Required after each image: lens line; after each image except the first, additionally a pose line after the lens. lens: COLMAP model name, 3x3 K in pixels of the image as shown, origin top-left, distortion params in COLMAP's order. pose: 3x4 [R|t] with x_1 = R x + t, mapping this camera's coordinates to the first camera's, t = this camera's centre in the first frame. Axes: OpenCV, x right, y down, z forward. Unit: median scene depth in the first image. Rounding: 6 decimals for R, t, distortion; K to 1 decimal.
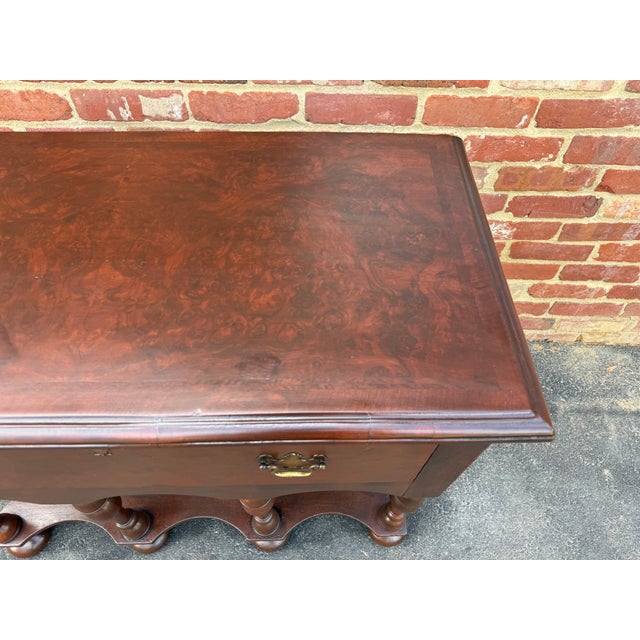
lens RADIAL K [[461.2, 0, 318.6], [0, 461.2, 324.2], [0, 0, 1]] dist [0.002810, -0.008386]
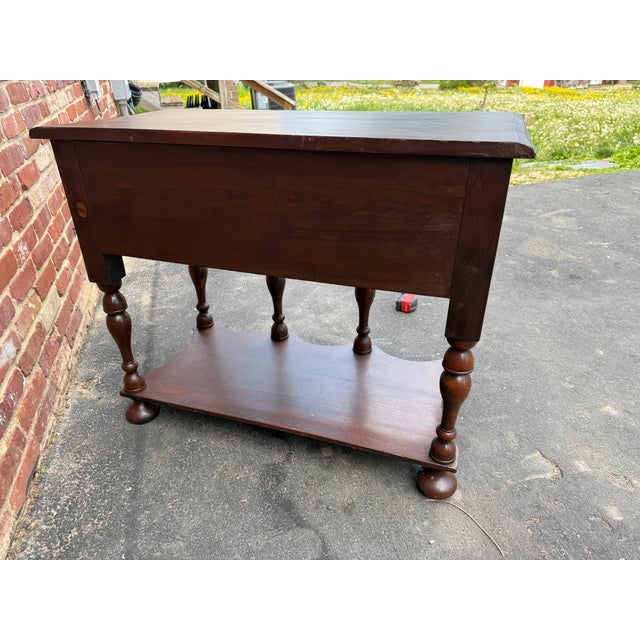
lens RADIAL K [[461.2, 0, 318.6], [0, 461.2, 324.2], [0, 0, 1]] dist [0.002810, -0.008386]
pose [[-0.286957, -0.502767, 0.815403, -1.035904], [0.786730, 0.361957, 0.500044, -0.148941], [-0.546546, 0.784992, 0.291676, 0.452341]]
